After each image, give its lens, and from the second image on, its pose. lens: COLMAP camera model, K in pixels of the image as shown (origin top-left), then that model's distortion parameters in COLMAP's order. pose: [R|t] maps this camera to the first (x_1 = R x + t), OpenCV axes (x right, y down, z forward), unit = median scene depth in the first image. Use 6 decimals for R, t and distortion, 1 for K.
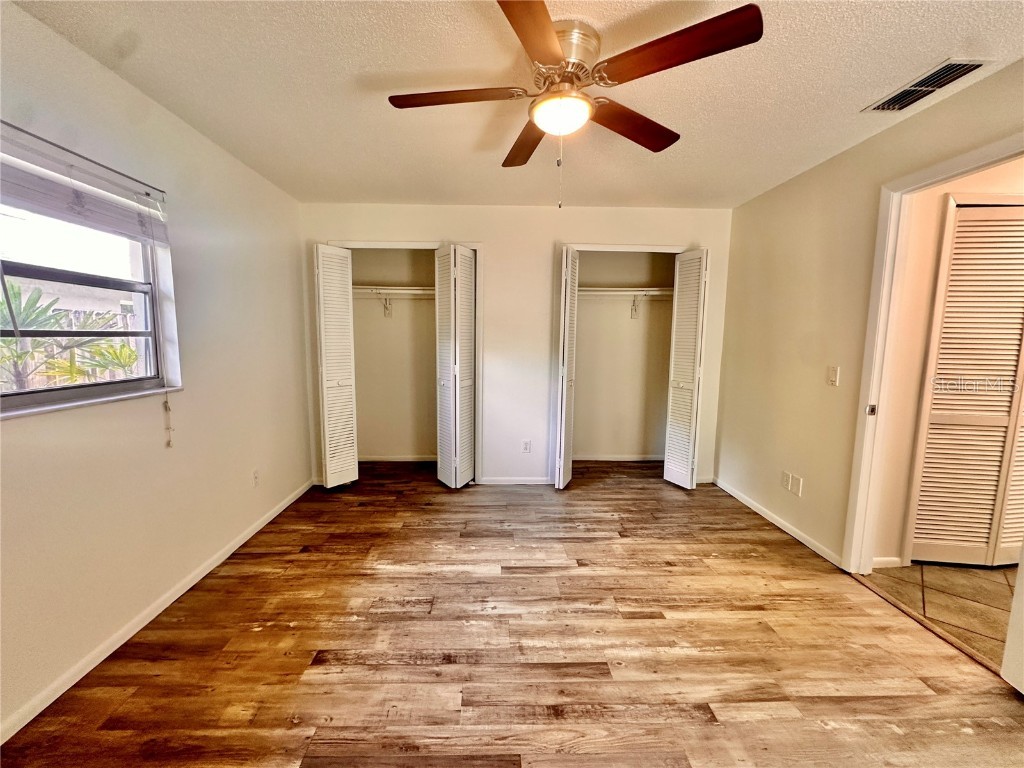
lens RADIAL K [[407.5, 0, 516.1], [0, 407.5, 383.9], [0, 0, 1]] dist [-0.000459, 0.000249]
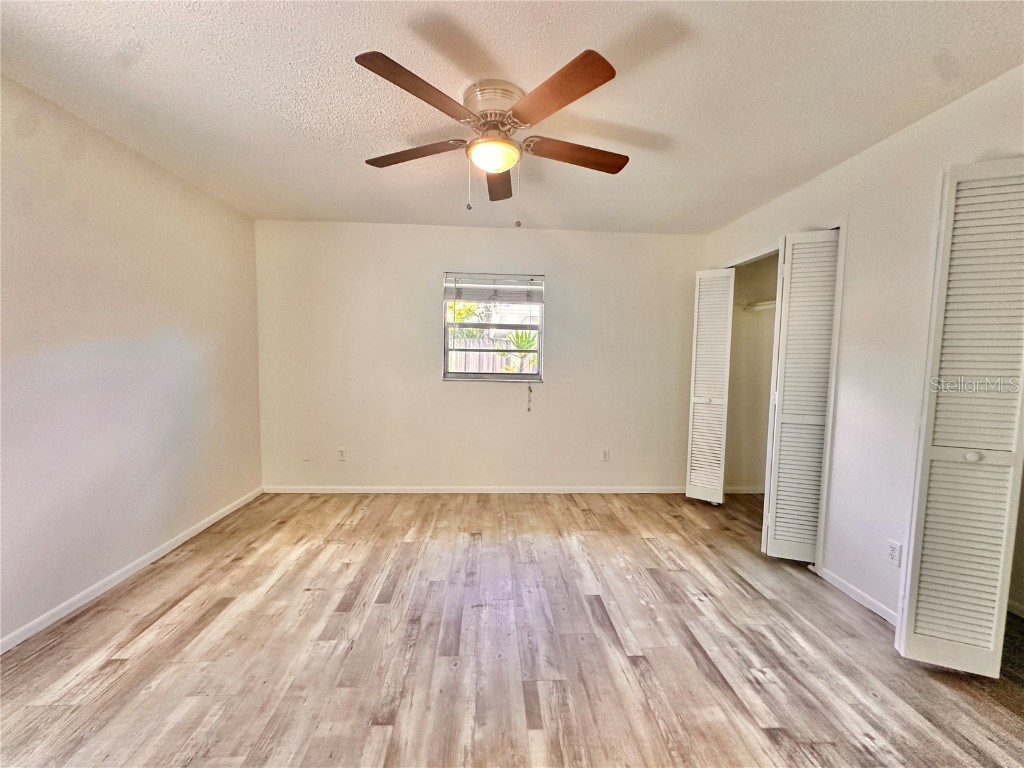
lens RADIAL K [[407.5, 0, 516.1], [0, 407.5, 383.9], [0, 0, 1]] dist [-0.000459, 0.000249]
pose [[0.045453, 0.062210, -0.997028, 1.018571], [-0.131861, 0.989700, 0.055741, -0.066933], [0.990226, 0.128936, 0.053188, 0.835331]]
